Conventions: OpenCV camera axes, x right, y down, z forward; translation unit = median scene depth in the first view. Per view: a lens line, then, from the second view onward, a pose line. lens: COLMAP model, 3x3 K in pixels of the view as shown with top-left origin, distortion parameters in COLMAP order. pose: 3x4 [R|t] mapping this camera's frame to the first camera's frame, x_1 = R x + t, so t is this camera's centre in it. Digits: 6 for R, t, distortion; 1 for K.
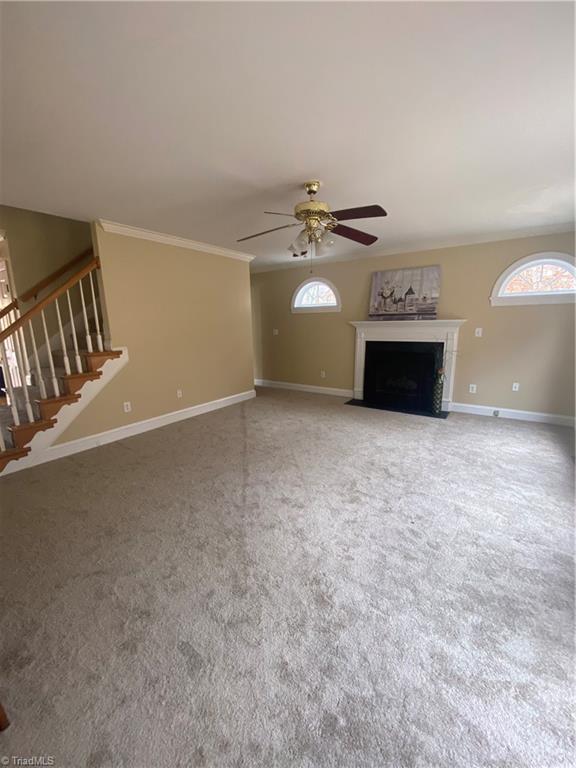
lens RADIAL K [[312.1, 0, 288.0], [0, 312.1, 384.0], [0, 0, 1]] dist [0.013223, -0.016355]
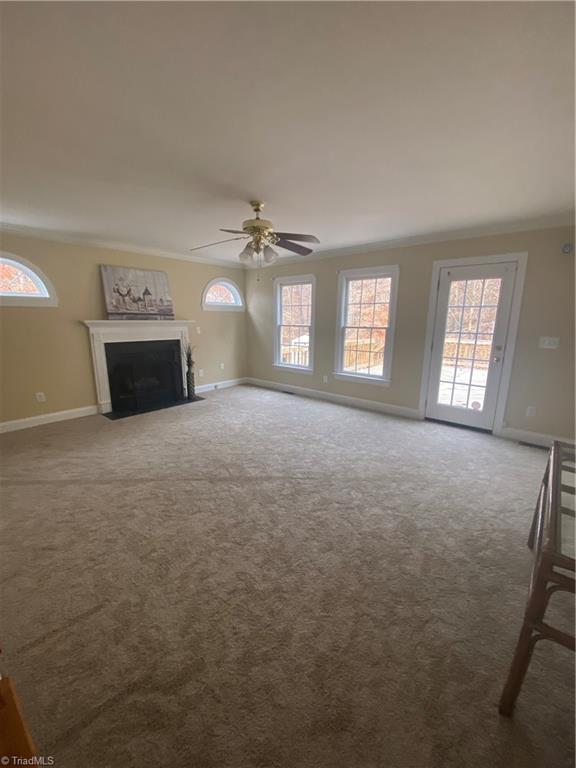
lens RADIAL K [[312.1, 0, 288.0], [0, 312.1, 384.0], [0, 0, 1]] dist [0.013223, -0.016355]
pose [[0.075617, -0.187928, 0.979268, -0.645708], [0.189218, 0.966940, 0.170951, -0.092939], [-0.979019, 0.172368, 0.108677, 0.493001]]
